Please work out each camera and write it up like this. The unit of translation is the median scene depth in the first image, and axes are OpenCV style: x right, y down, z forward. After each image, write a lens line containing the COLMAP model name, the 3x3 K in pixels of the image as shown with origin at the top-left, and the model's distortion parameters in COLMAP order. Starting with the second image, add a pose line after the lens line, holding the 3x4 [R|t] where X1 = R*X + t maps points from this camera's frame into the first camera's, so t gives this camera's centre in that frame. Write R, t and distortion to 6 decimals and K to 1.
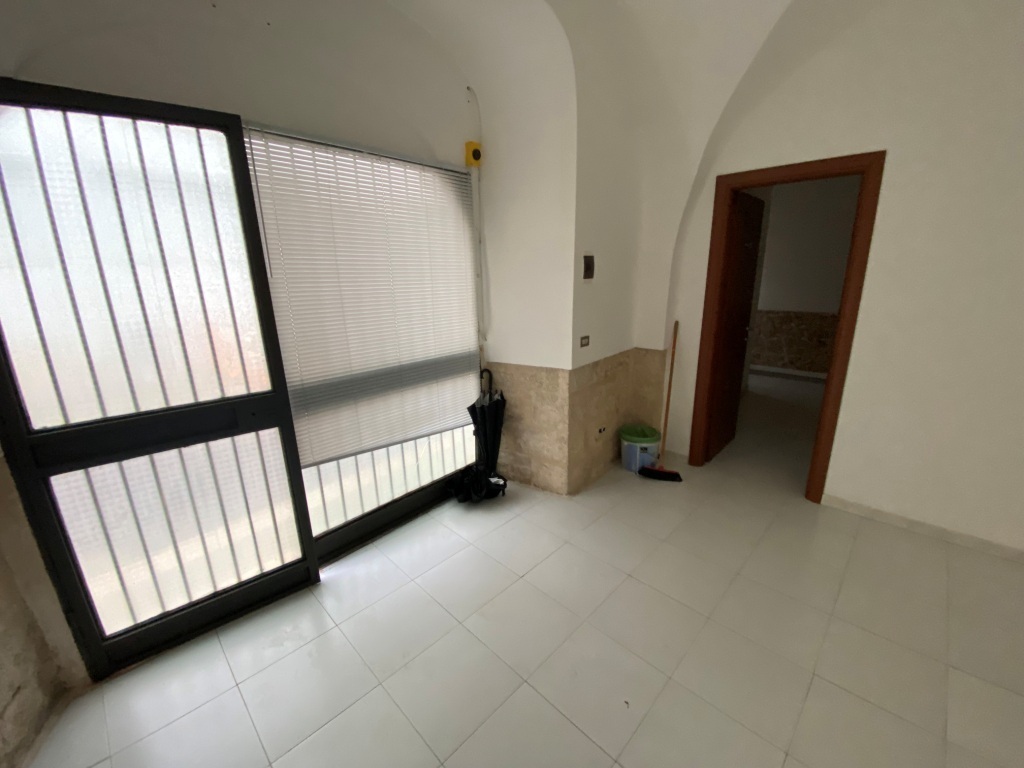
lens RADIAL K [[407.4, 0, 510.1], [0, 407.4, 384.8], [0, 0, 1]] dist [0.037350, -0.034308]
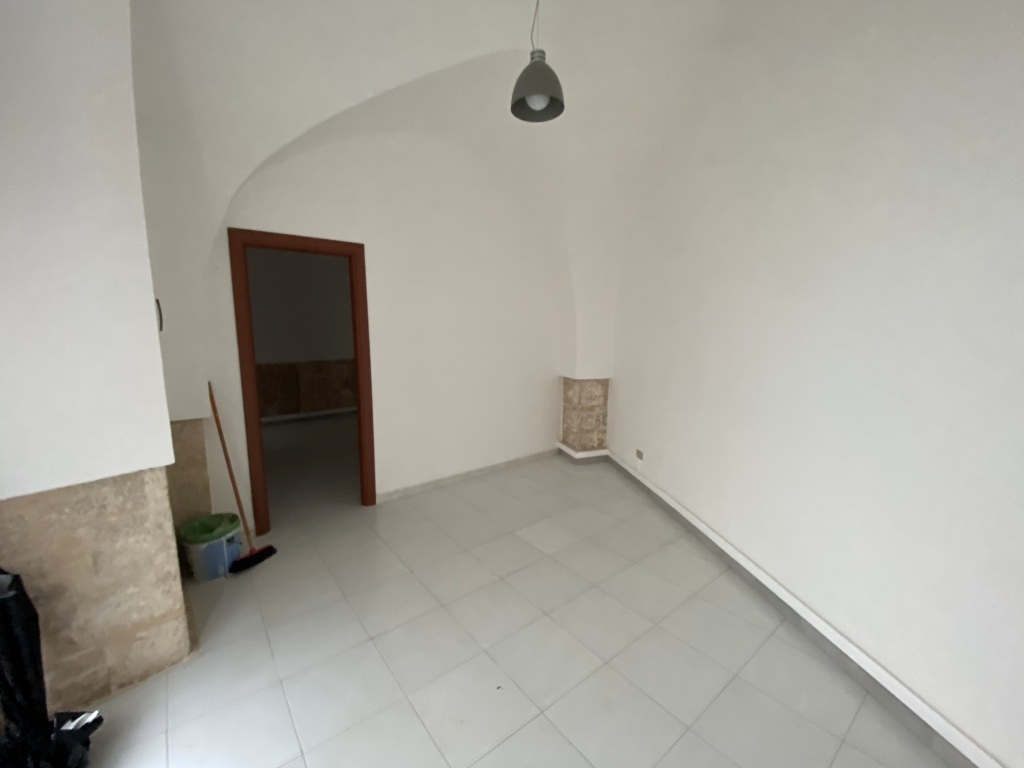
lens RADIAL K [[410.2, 0, 515.8], [0, 410.2, 384.0], [0, 0, 1]] dist [0.000002, -0.014197]
pose [[0.105475, -0.124133, 0.986644, -0.393583], [0.254297, 0.962555, 0.093918, -0.074819], [-0.961357, 0.240994, 0.133092, 0.311128]]
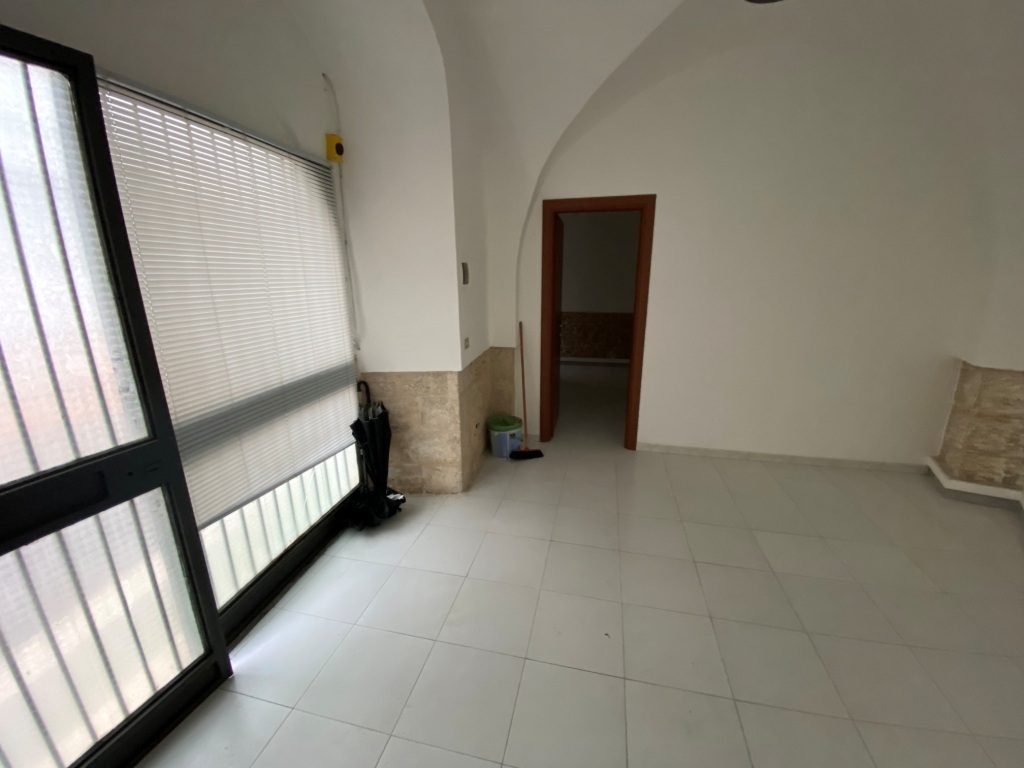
lens RADIAL K [[410.1, 0, 512.0], [0, 410.1, 384.0], [0, 0, 1]] dist [0.031898, -0.022780]
pose [[0.846950, -0.121677, 0.517561, -0.262505], [0.129435, 0.991360, 0.021254, -0.008193], [-0.515676, 0.048989, 0.855382, 0.030810]]
